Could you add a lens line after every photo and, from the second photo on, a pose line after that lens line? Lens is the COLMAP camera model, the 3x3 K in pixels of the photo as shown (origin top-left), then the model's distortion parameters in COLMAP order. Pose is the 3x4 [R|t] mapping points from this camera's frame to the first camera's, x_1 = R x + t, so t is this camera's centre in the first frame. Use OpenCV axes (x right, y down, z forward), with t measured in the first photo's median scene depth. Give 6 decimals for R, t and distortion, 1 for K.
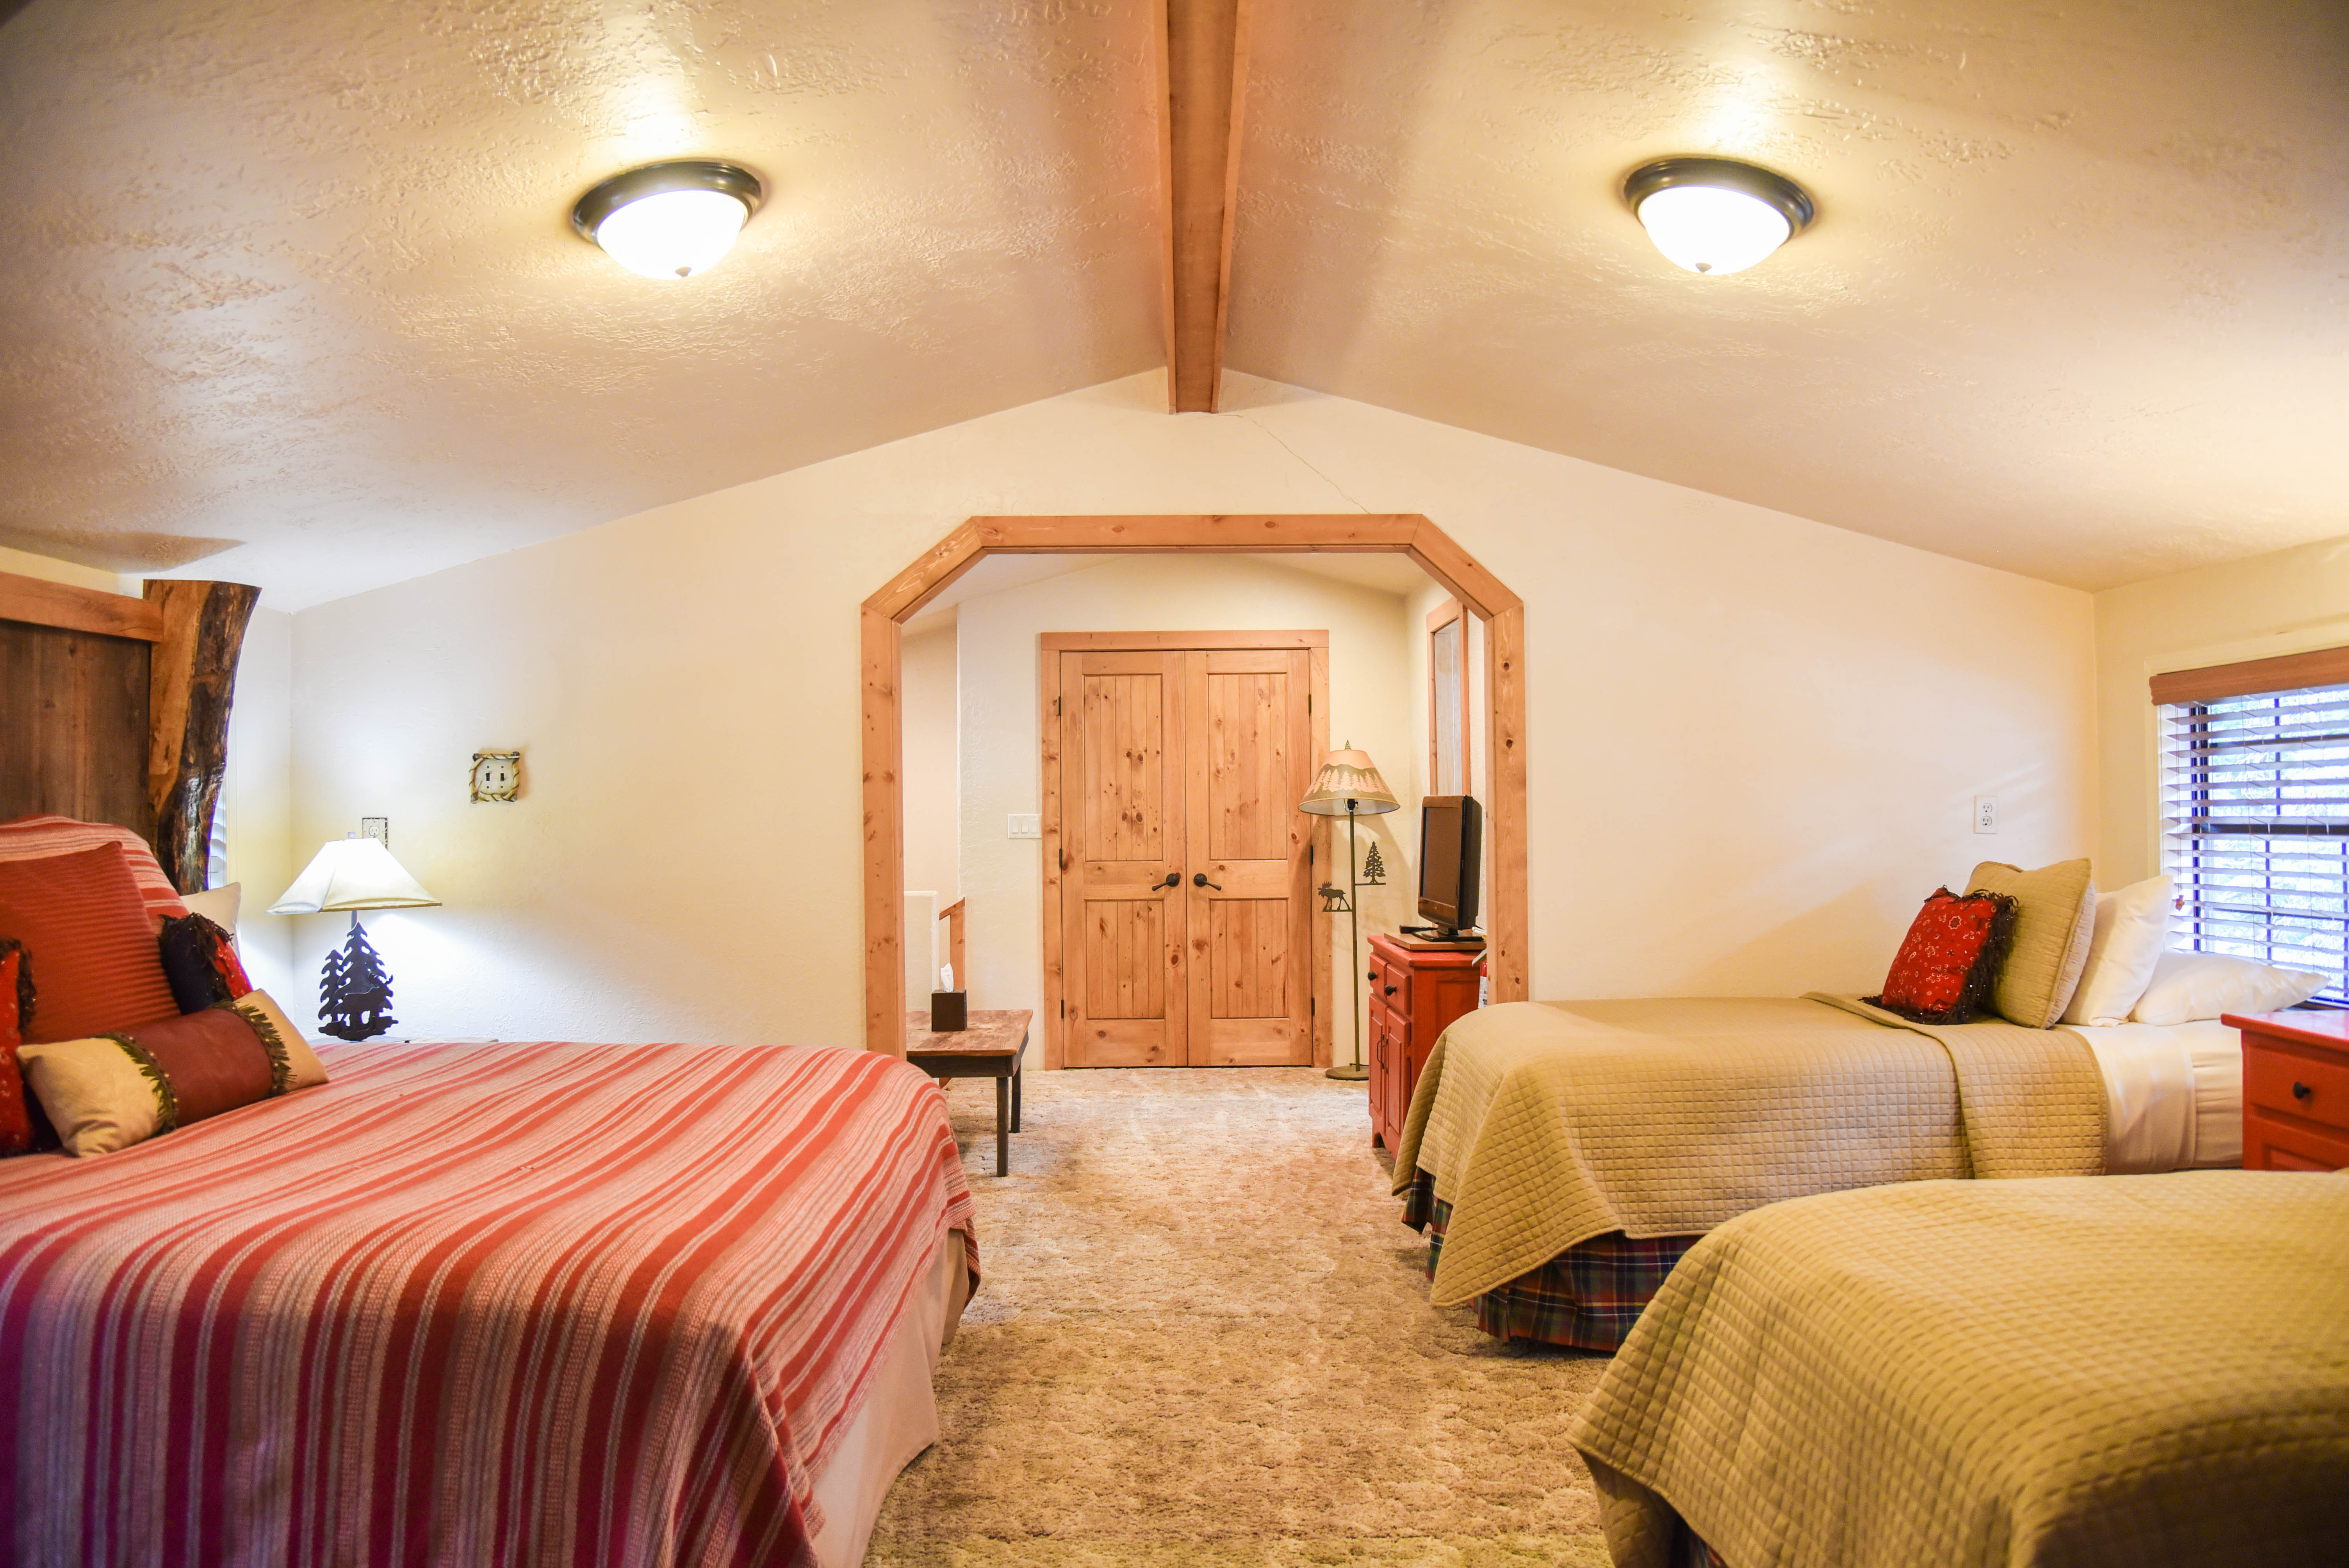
lens RADIAL K [[1621.2, 0, 1171.0], [0, 1621.2, 791.2], [0, 0, 1]] dist [-0.119420, 0.075317]
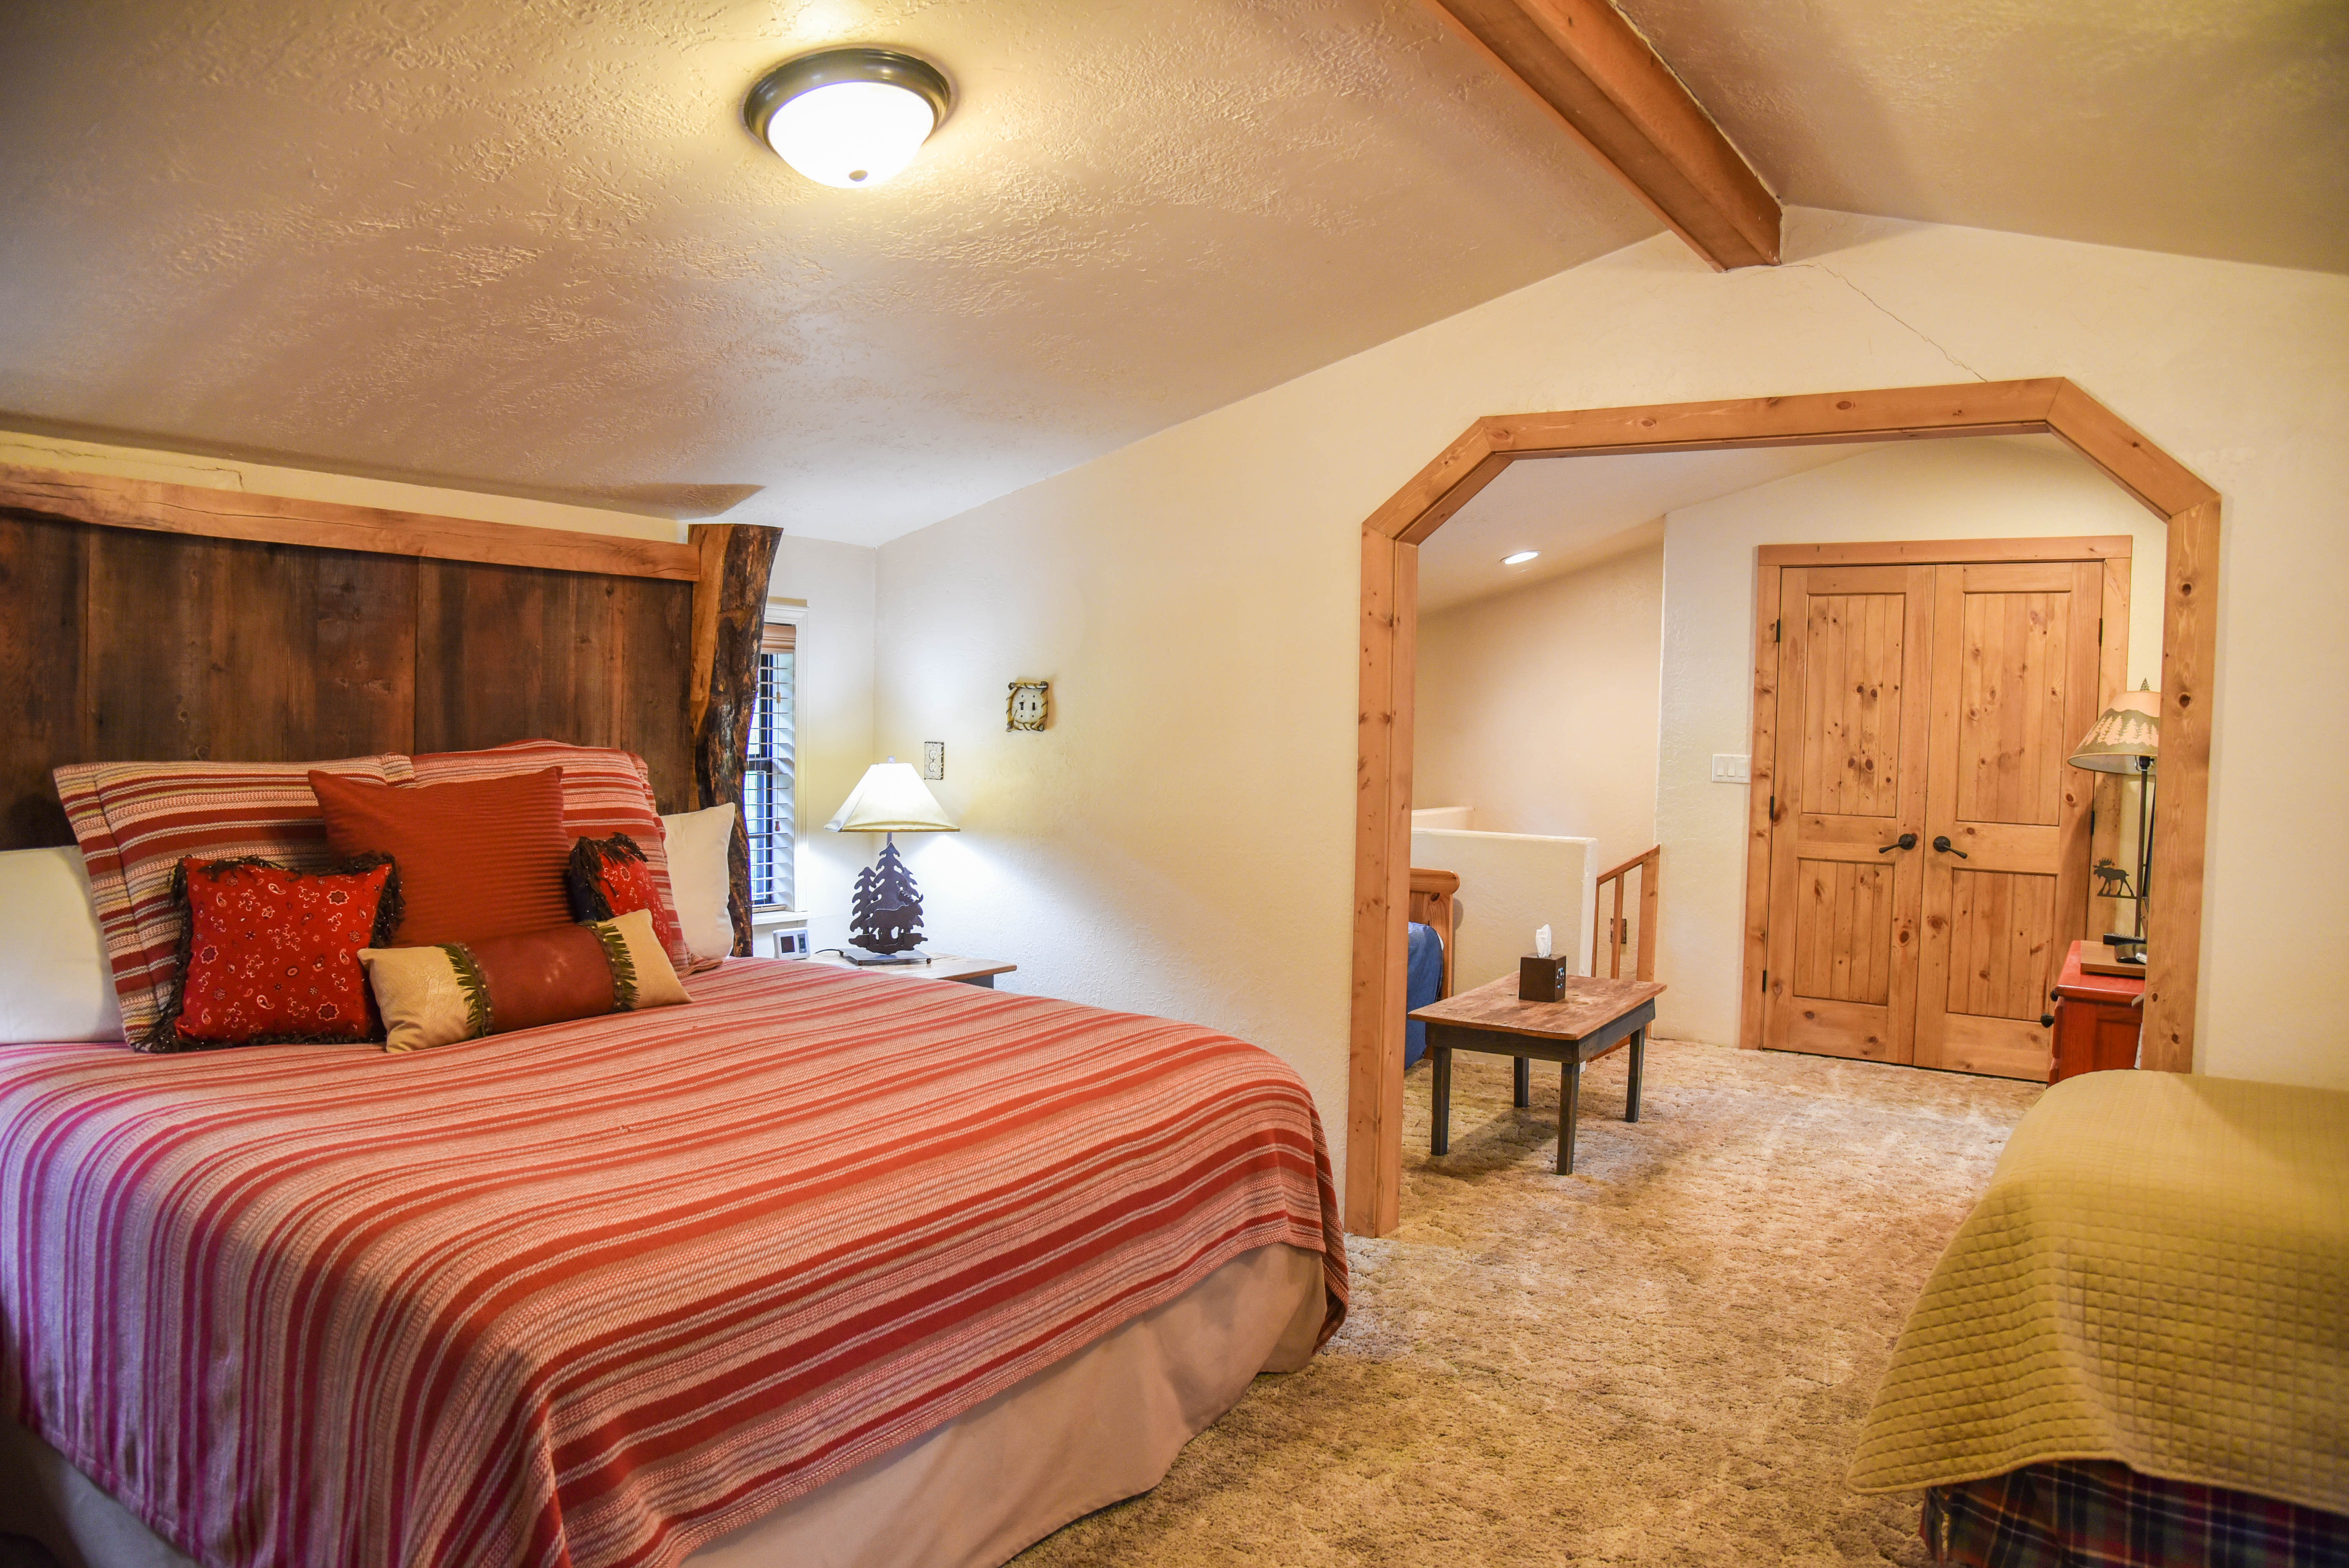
lens RADIAL K [[1612.9, 0, 1169.4], [0, 1612.9, 788.2], [0, 0, 1]] dist [-0.114801, 0.064395]
pose [[0.833734, 0.054362, -0.549484, 0.214323], [-0.024195, 0.997783, 0.062003, -0.022693], [0.551636, -0.038400, 0.833201, 0.196600]]
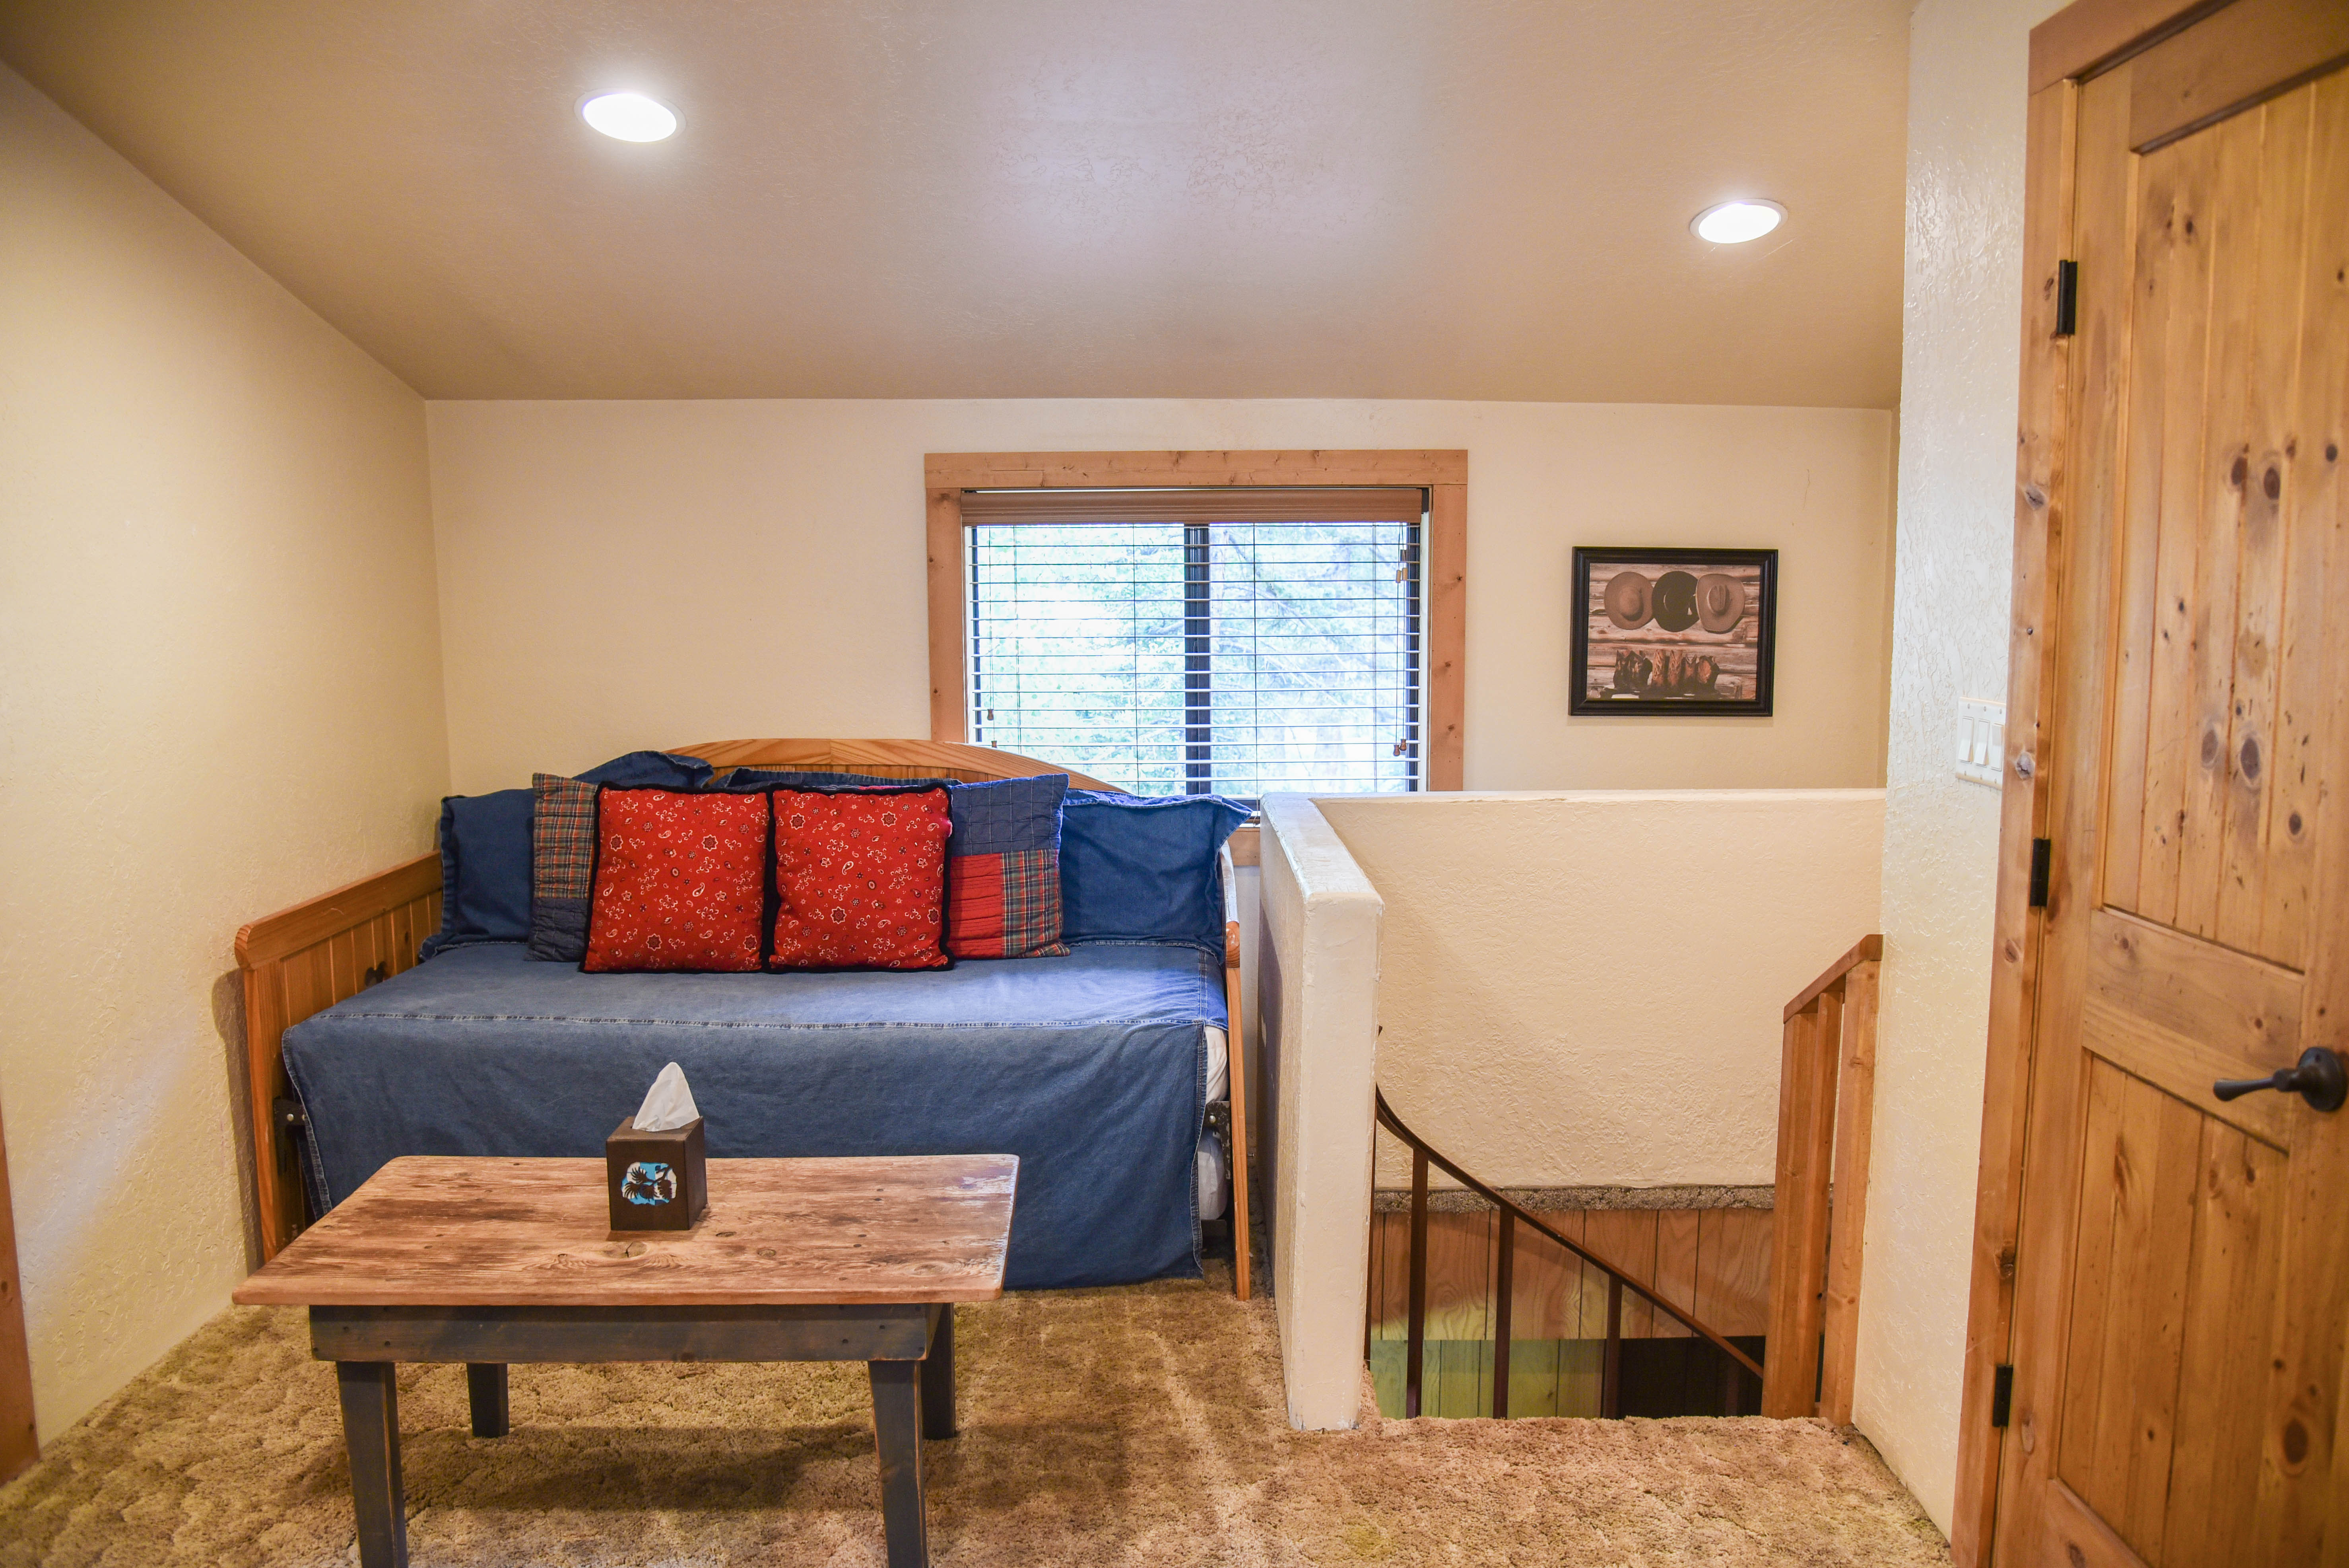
lens RADIAL K [[1653.2, 0, 1174.3], [0, 1653.2, 788.4], [0, 0, 1]] dist [-0.121852, 0.072787]
pose [[-0.003892, 0.135653, -0.990749, 0.325763], [0.017014, 0.990622, 0.135568, -0.019123], [0.999848, -0.016329, -0.006163, 1.425610]]
